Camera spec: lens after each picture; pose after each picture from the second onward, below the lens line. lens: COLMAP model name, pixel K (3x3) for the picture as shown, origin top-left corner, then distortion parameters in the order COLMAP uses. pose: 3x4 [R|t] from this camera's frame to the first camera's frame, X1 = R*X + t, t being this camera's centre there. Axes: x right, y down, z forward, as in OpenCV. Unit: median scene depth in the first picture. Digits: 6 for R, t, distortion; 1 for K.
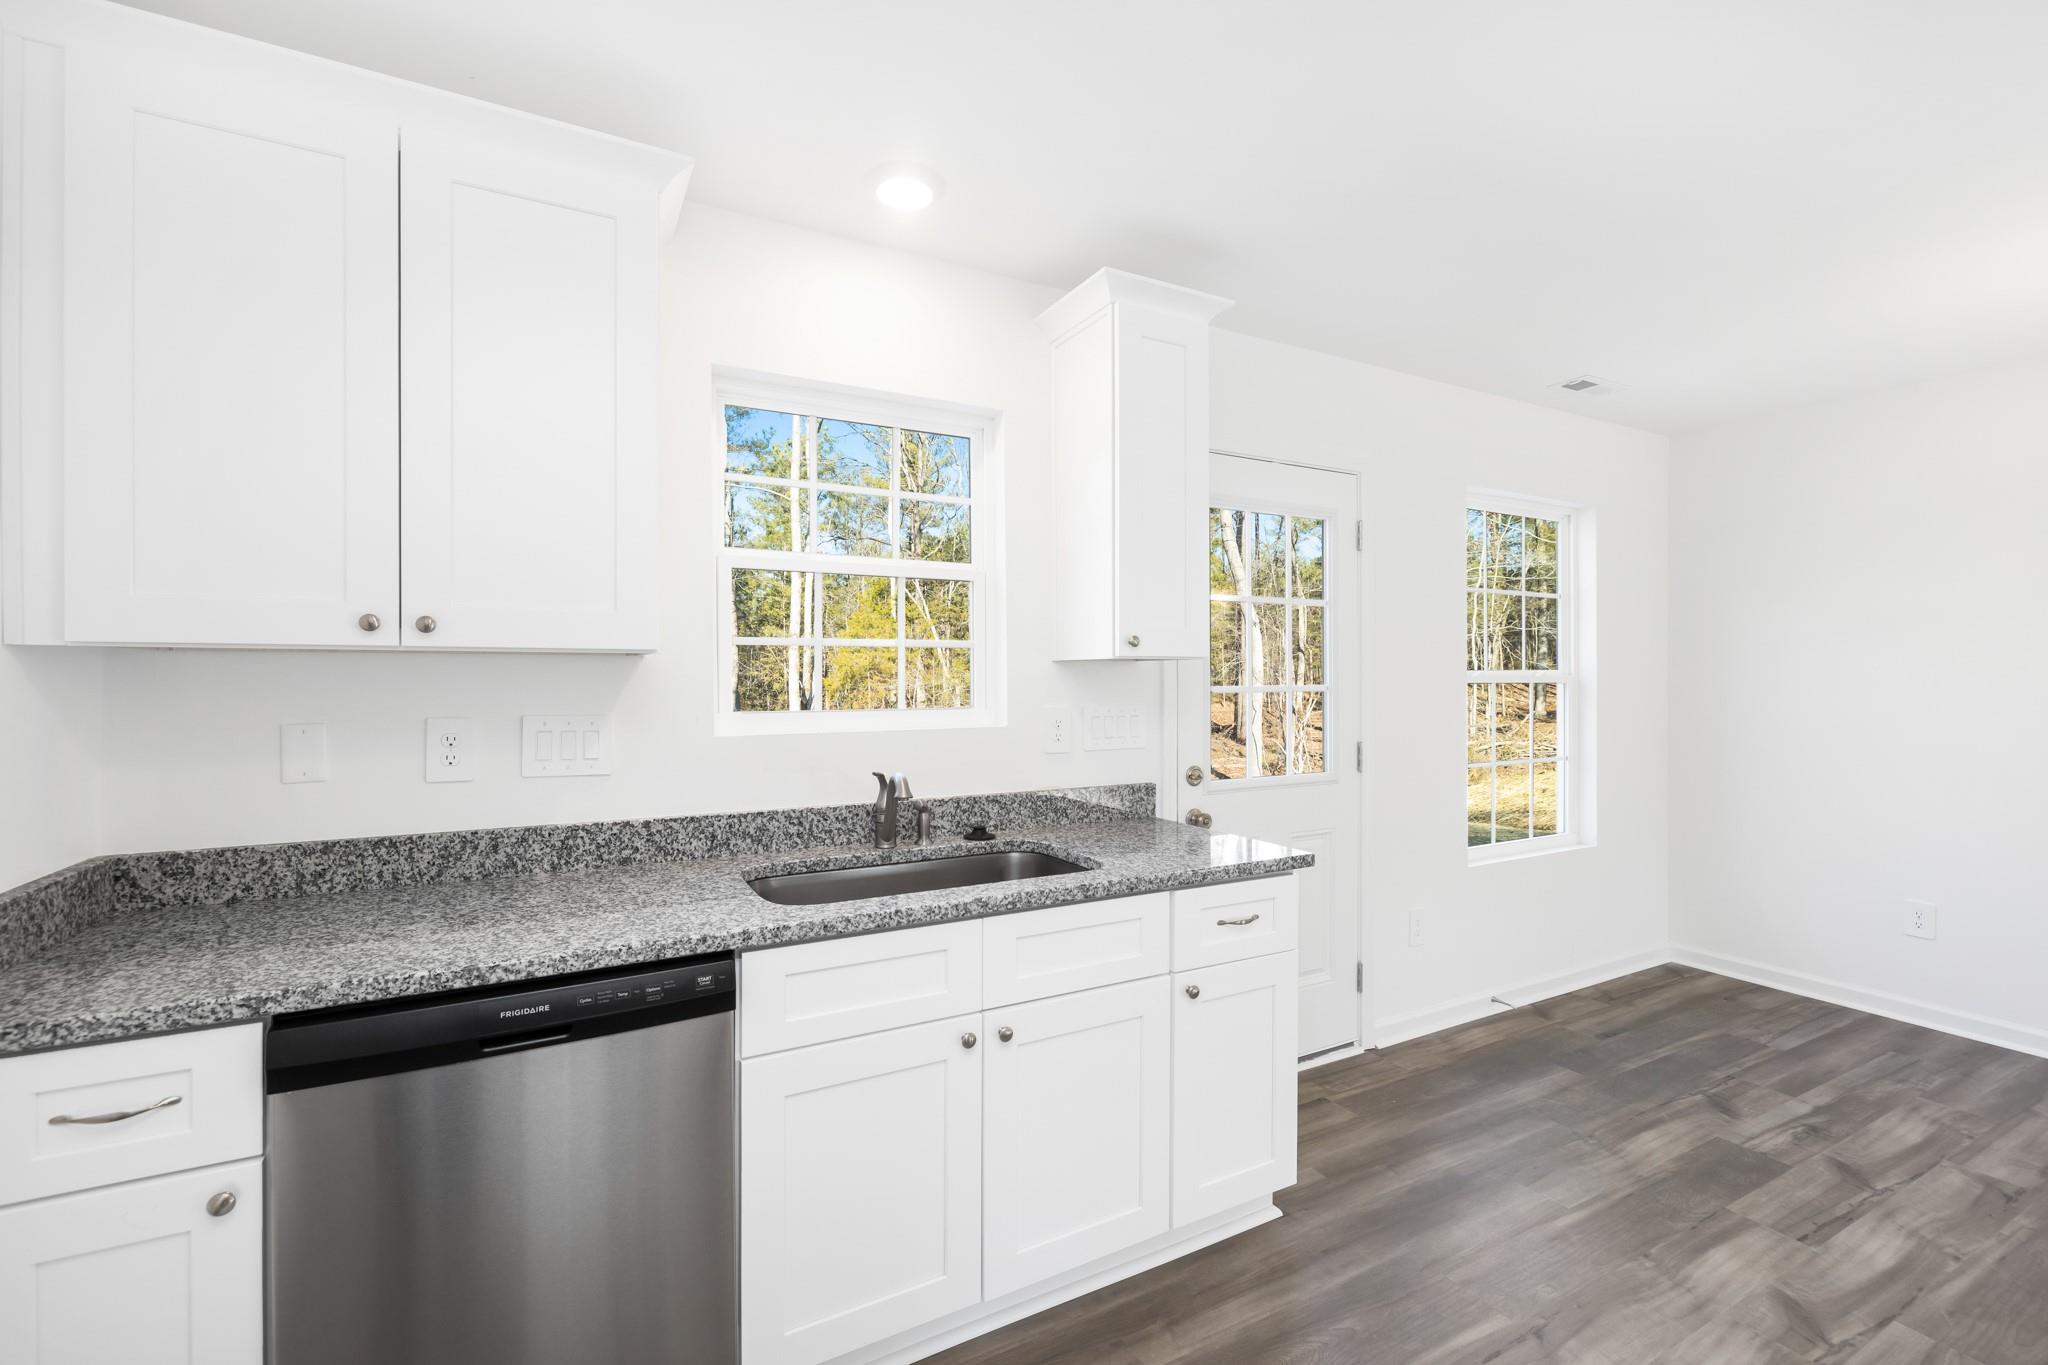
lens RADIAL K [[867.2, 0, 1032.2], [0, 867.2, 681.4], [0, 0, 1]] dist [-0.002086, -0.000265]
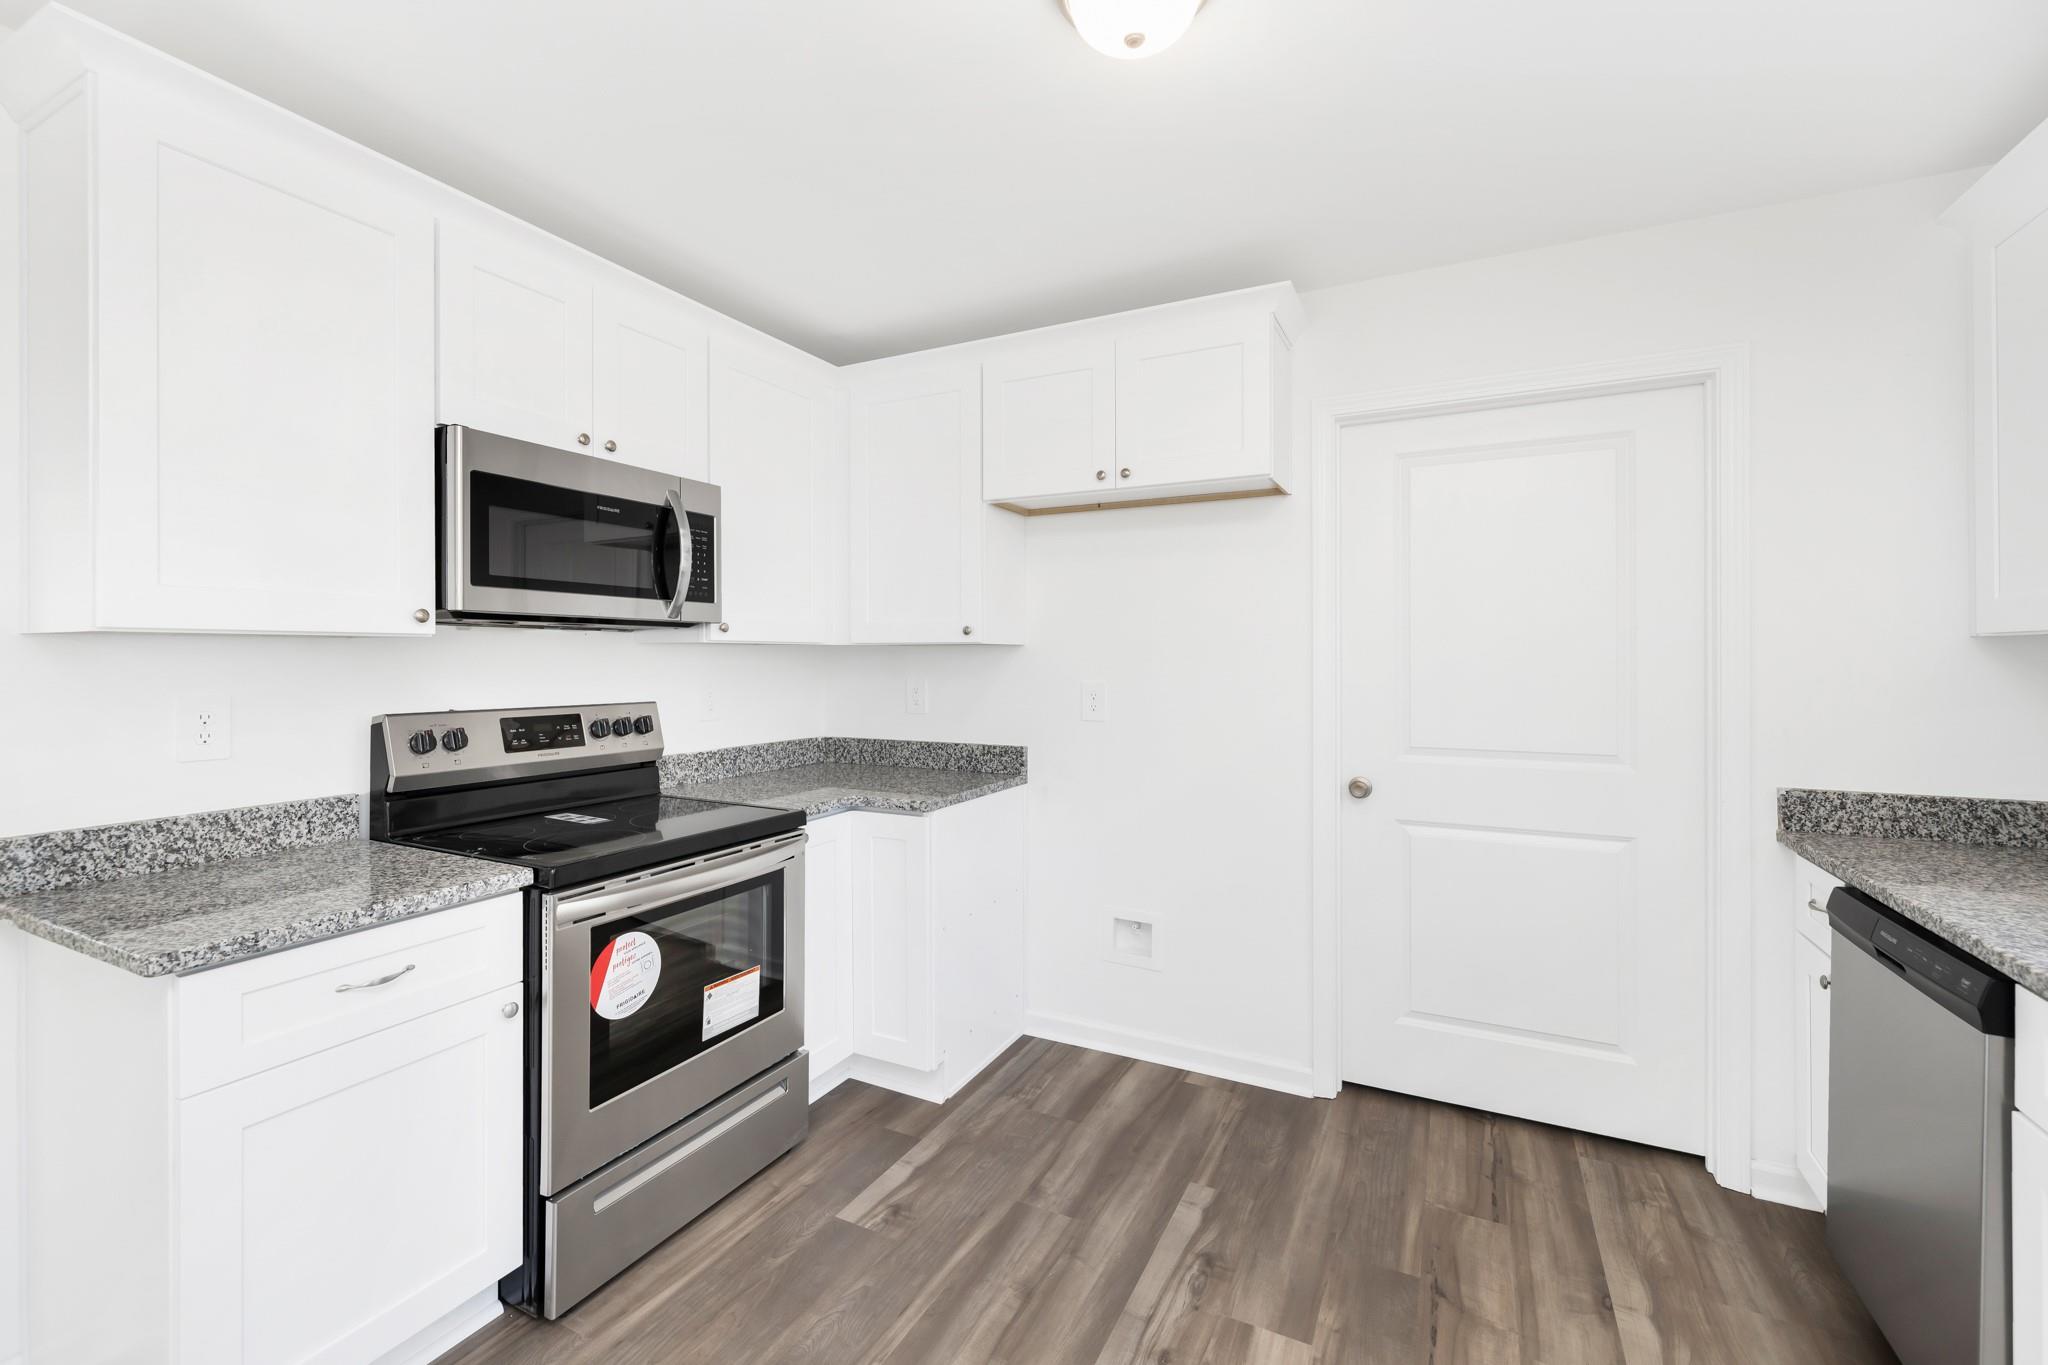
lens RADIAL K [[867.2, 0, 1019.1], [0, 867.2, 655.5], [0, 0, 1]] dist [-0.002086, -0.000265]
pose [[-0.821628, -0.000413, -0.570024, 0.502882], [-0.005460, 0.999960, 0.007145, -0.004565], [0.569998, 0.008982, -0.821597, 0.609525]]
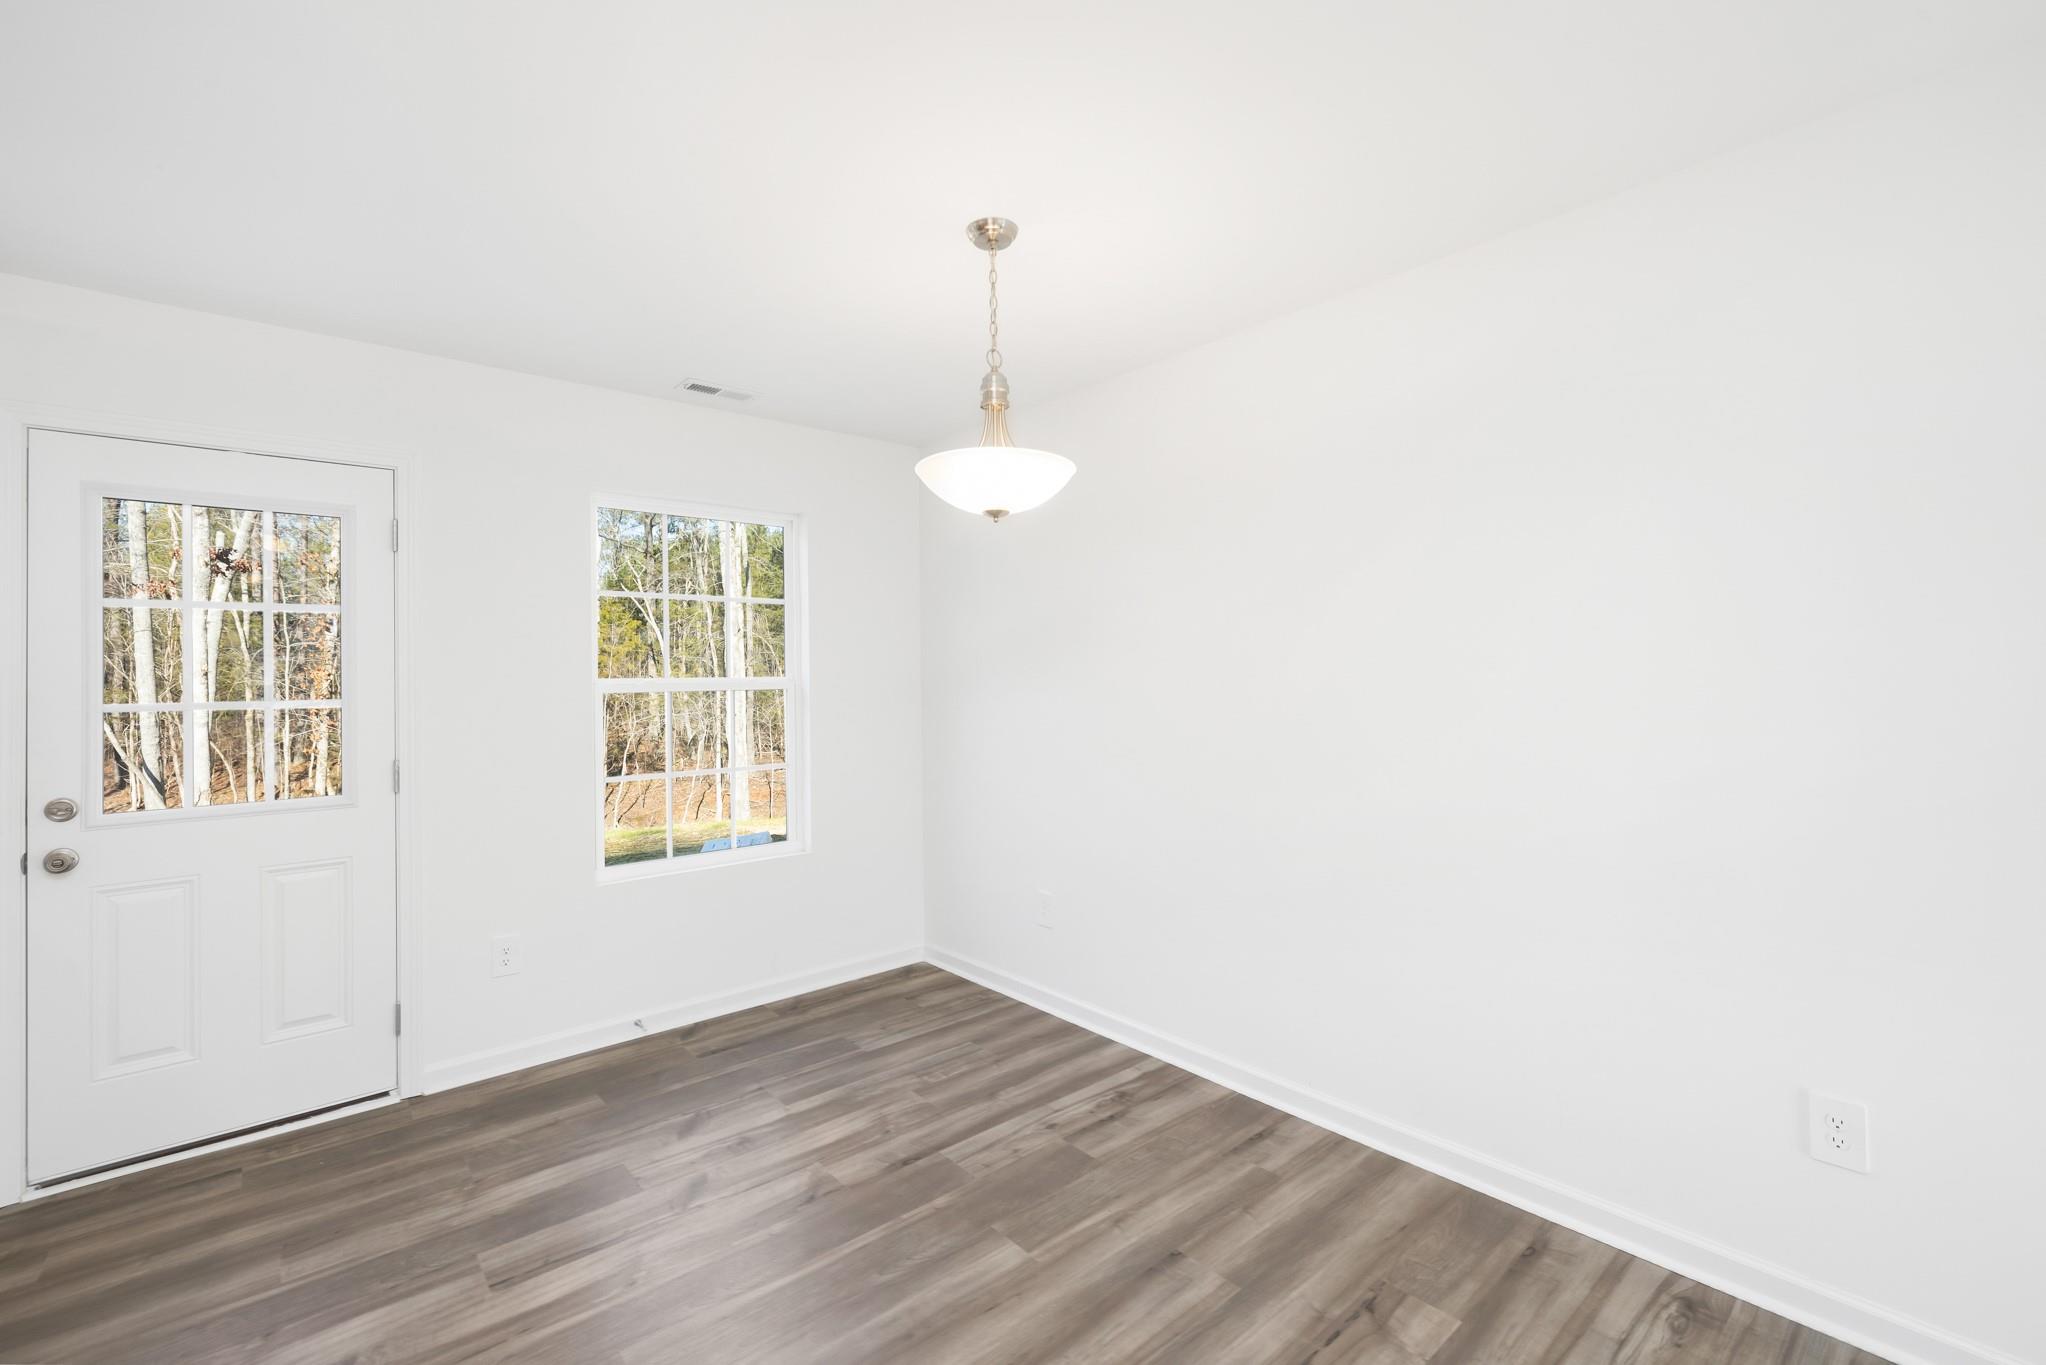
lens RADIAL K [[866.4, 0, 1012.9], [0, 866.4, 675.8], [0, 0, 1]] dist [-0.002086, -0.000265]
pose [[0.977371, -0.015170, 0.210986, 0.929706], [0.017950, 0.999775, -0.011267, 0.002621], [-0.210768, 0.014800, 0.977424, -0.034820]]
